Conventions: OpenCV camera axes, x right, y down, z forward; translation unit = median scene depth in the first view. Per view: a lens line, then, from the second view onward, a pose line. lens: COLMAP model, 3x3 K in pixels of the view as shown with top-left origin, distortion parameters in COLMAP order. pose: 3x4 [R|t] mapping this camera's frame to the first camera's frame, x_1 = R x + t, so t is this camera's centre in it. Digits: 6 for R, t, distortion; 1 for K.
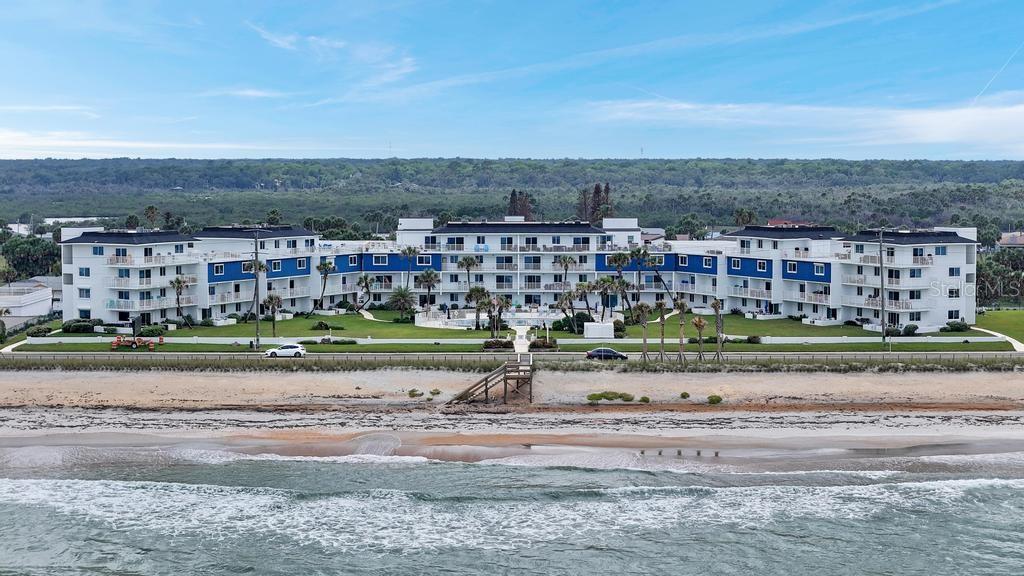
lens RADIAL K [[2097.1, 0, 512.0], [0, 2097.1, 288.0], [0, 0, 1]] dist [-0.157168, 0.213198]
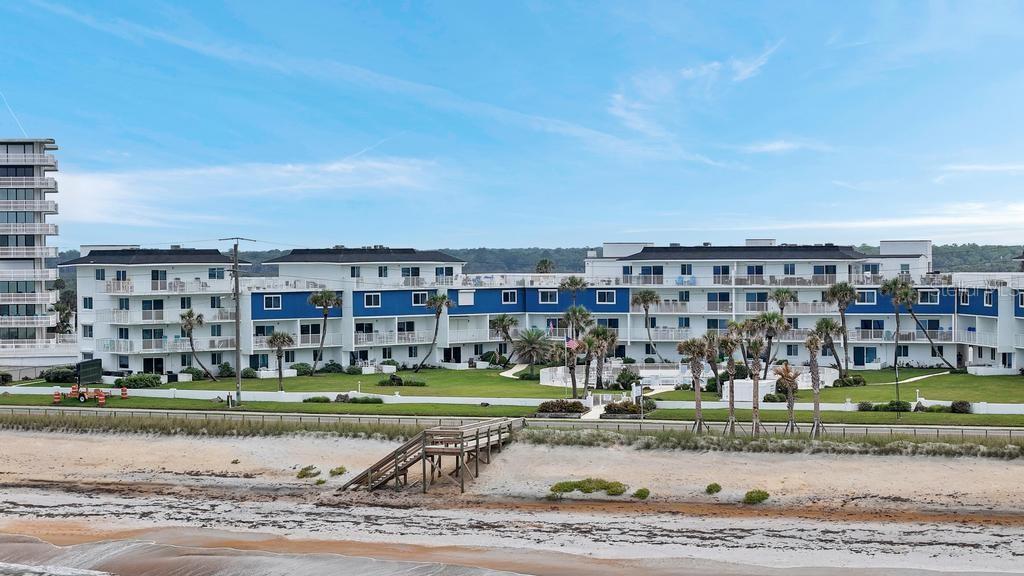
lens RADIAL K [[2097.1, 0, 512.0], [0, 2097.1, 288.0], [0, 0, 1]] dist [-0.157168, 0.213198]
pose [[0.942119, -0.000402, -0.335277, 0.193243], [-0.014520, 0.999012, -0.042000, 0.016548], [0.334963, 0.044438, 0.941183, 0.346775]]
